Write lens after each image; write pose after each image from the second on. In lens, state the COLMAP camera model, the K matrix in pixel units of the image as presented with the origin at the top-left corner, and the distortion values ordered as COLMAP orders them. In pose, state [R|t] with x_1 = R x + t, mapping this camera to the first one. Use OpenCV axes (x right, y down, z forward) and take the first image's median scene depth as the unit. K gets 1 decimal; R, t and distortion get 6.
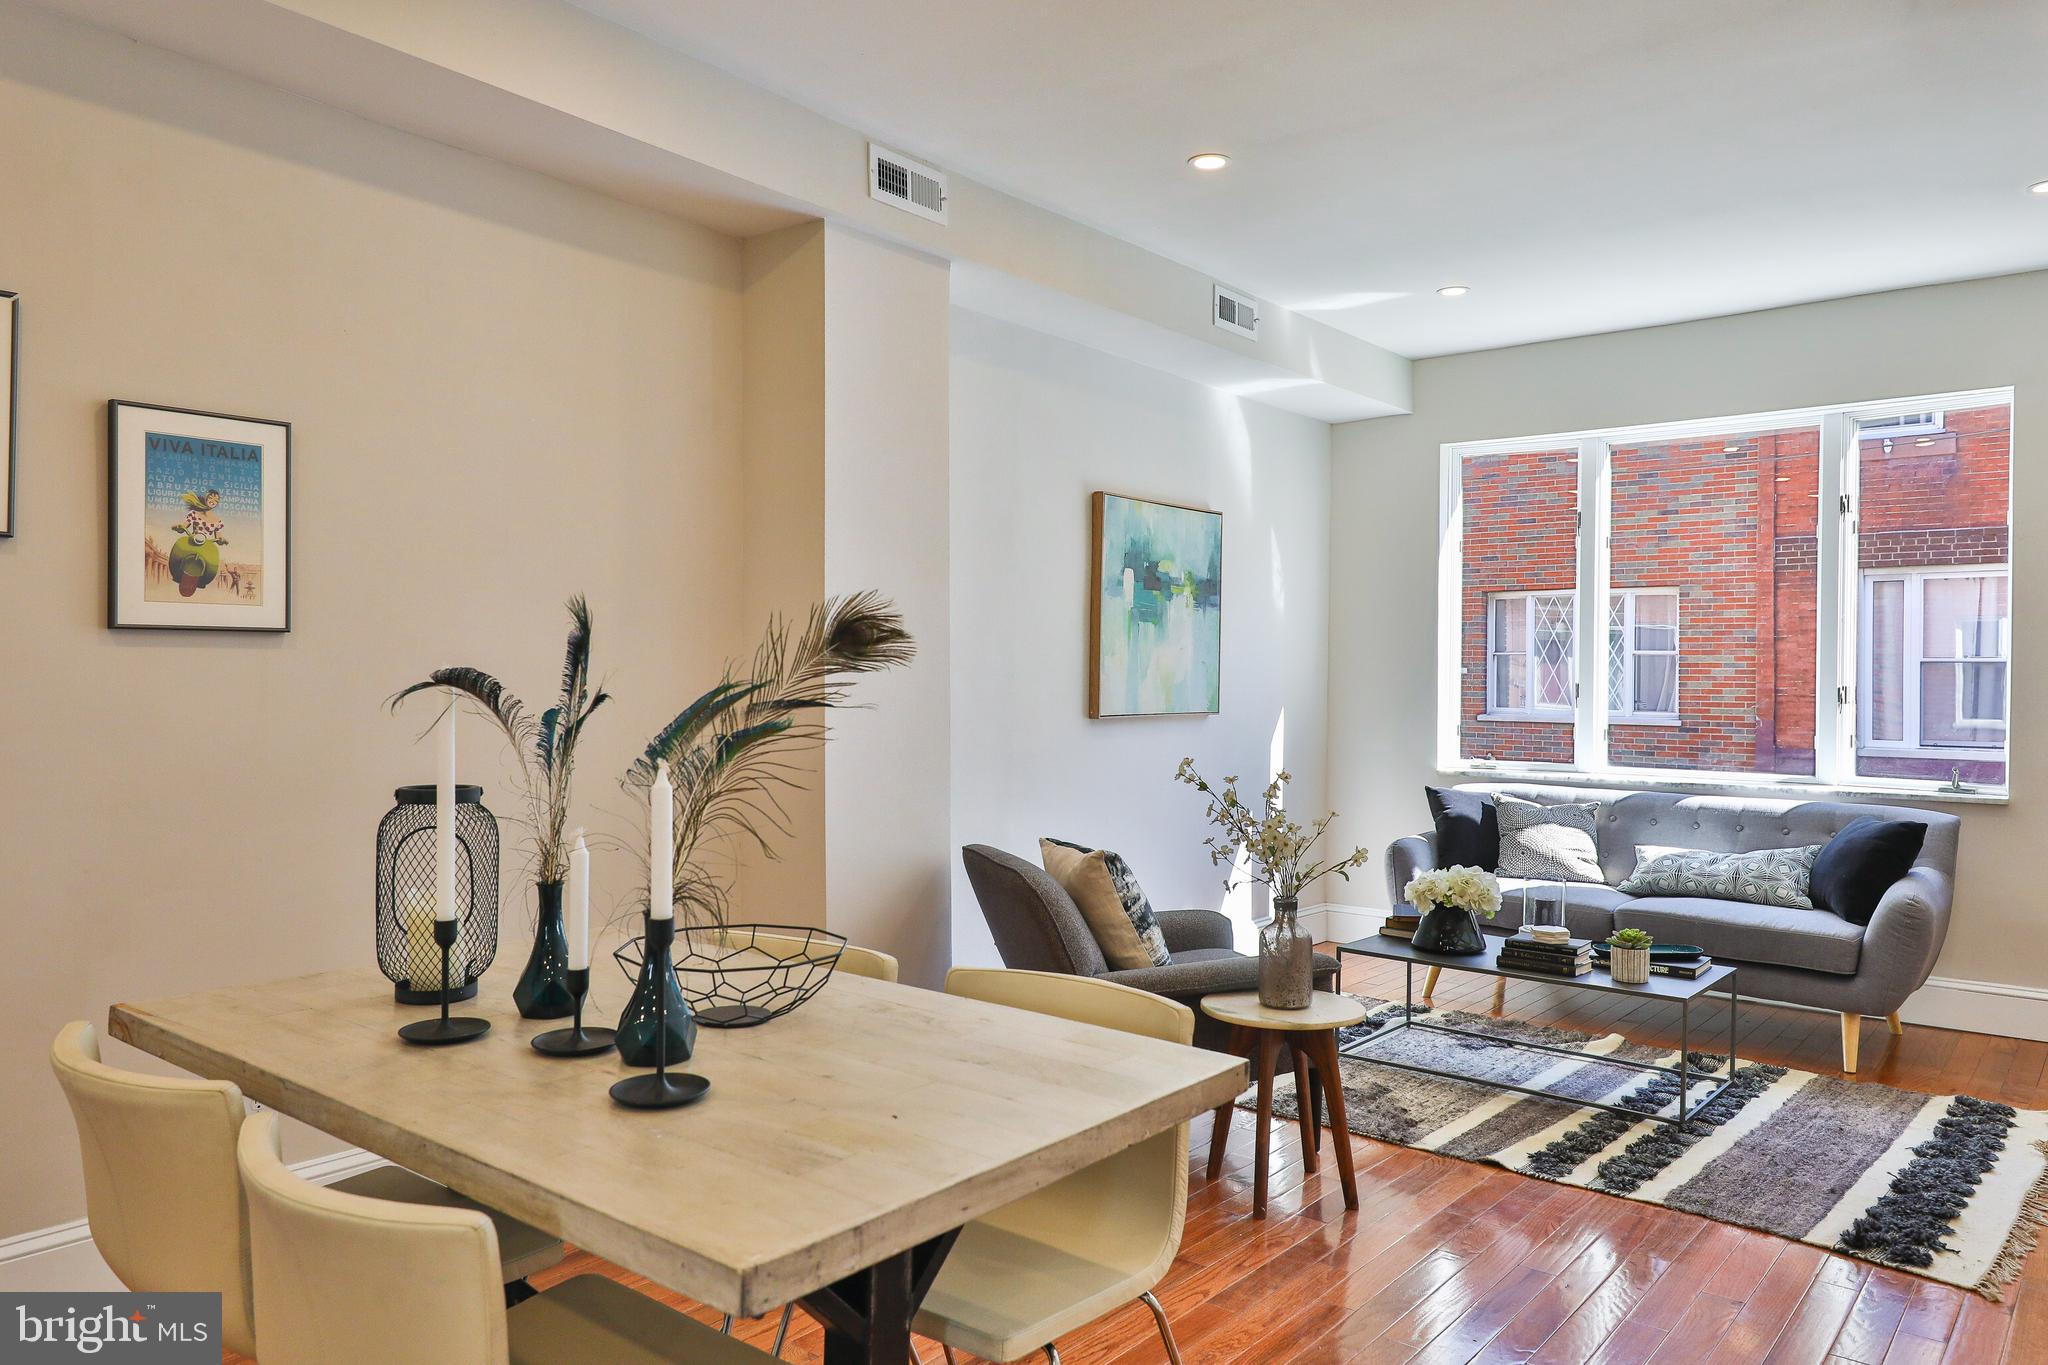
lens RADIAL K [[1405.2, 0, 994.3], [0, 1405.2, 685.3], [0, 0, 1]] dist [0.006819, -0.000289]
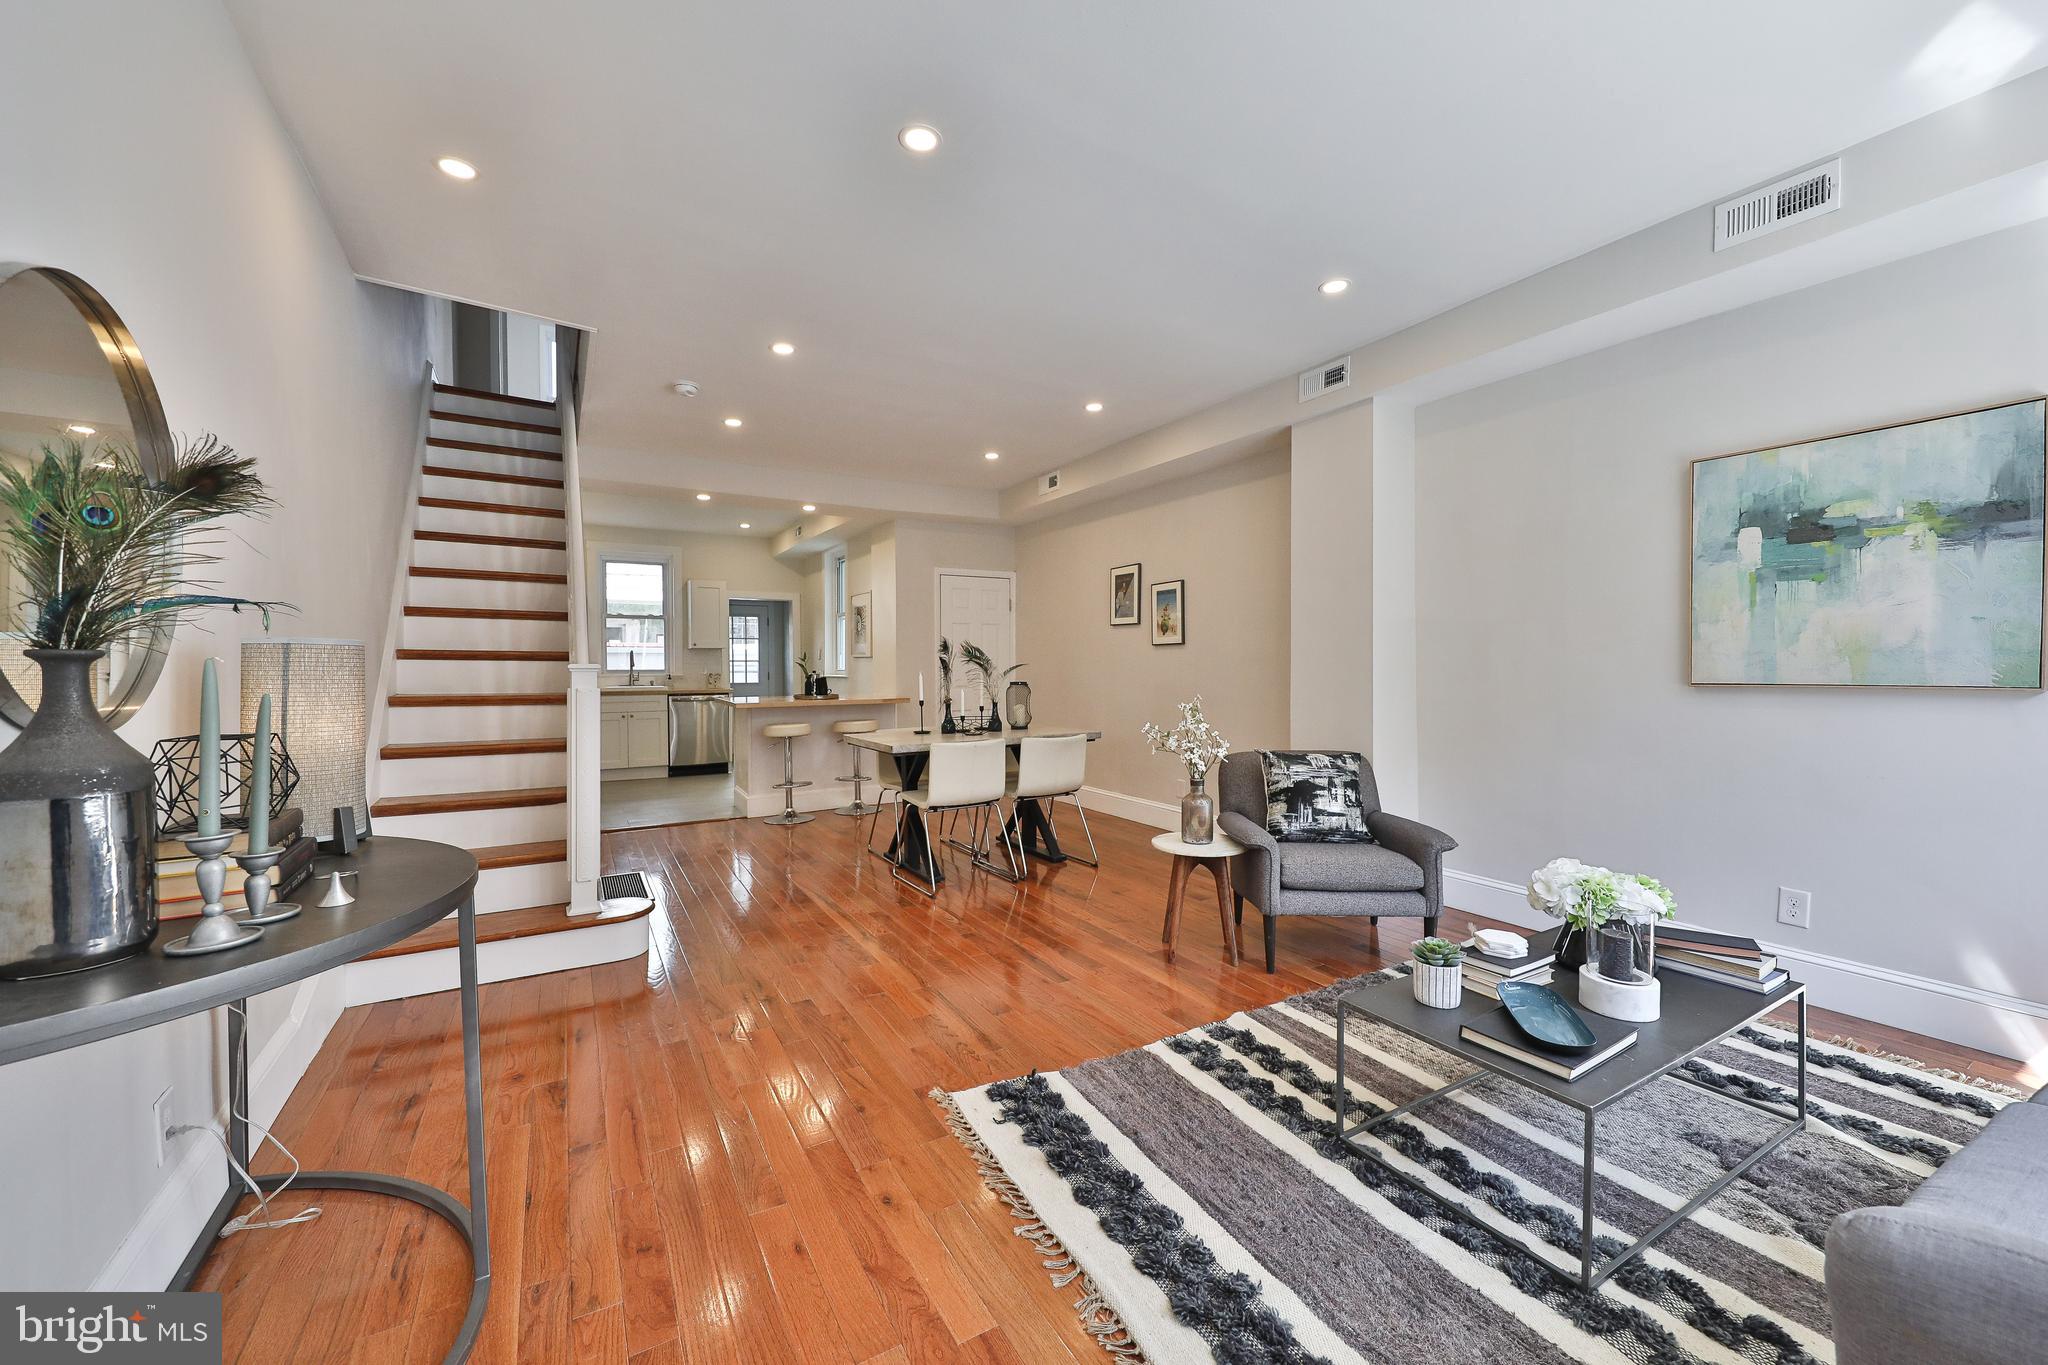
lens RADIAL K [[795.1, 0, 1029.1], [0, 795.1, 678.4], [0, 0, 1]] dist [0.000670, -0.000234]
pose [[-0.342515, 0.008350, -0.939475, 0.758088], [-0.004442, 0.999935, 0.010507, 0.013764], [0.939502, 0.007772, -0.342456, 0.731118]]
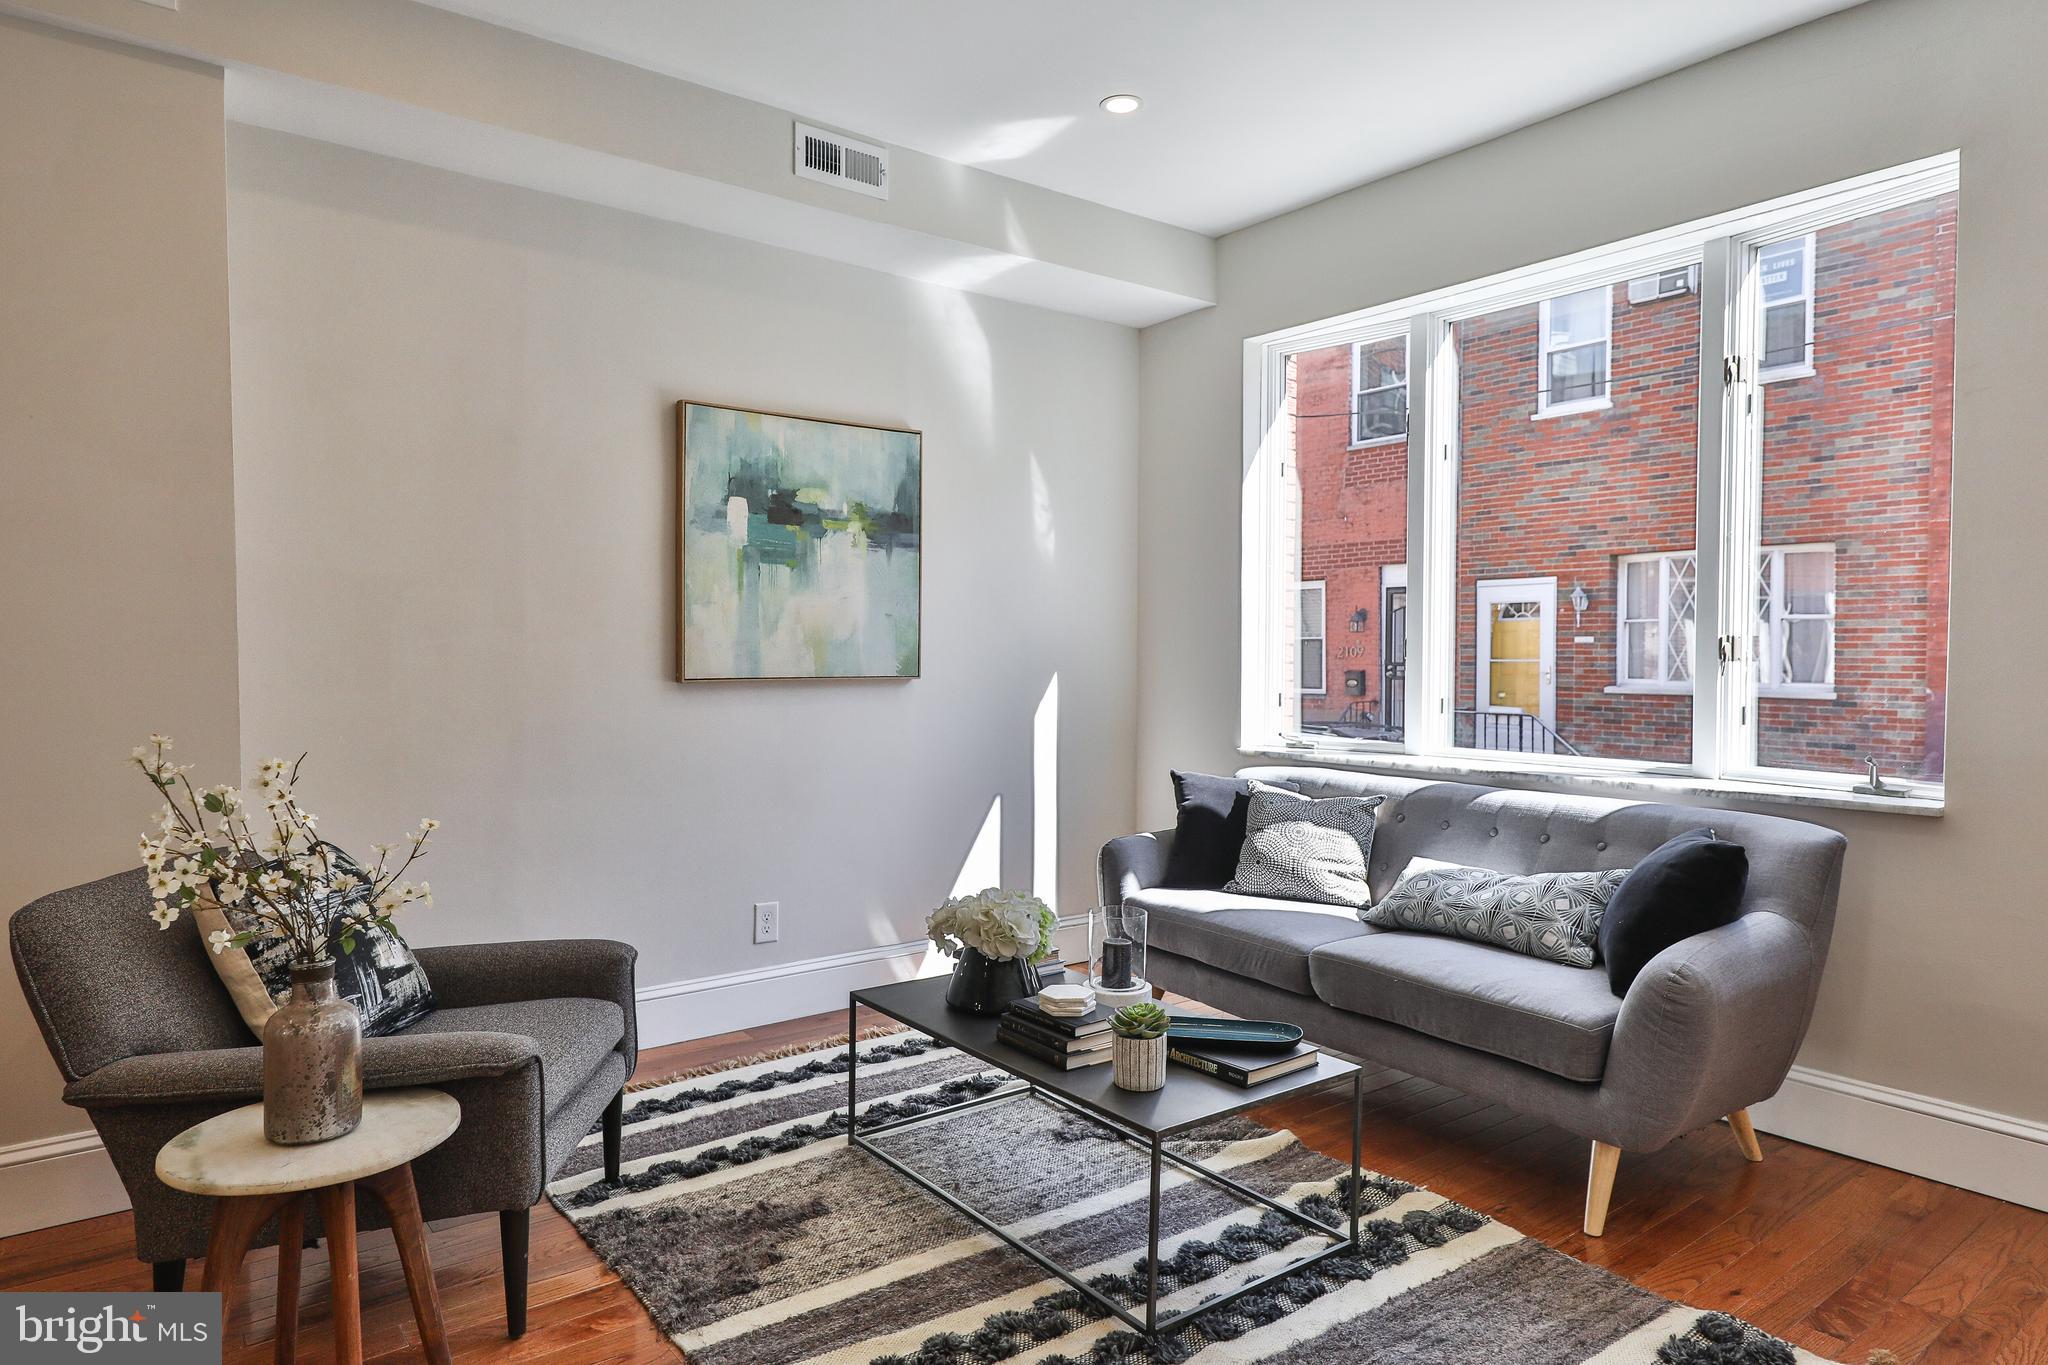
lens RADIAL K [[1224.7, 0, 1024.0], [0, 1224.7, 682.5], [0, 0, 1]] dist [0.020725, -0.015103]
pose [[0.976546, -0.000760, -0.215310, 0.407656], [0.003852, 0.999895, 0.013940, 0.014135], [0.215277, -0.014442, 0.976446, 0.346305]]
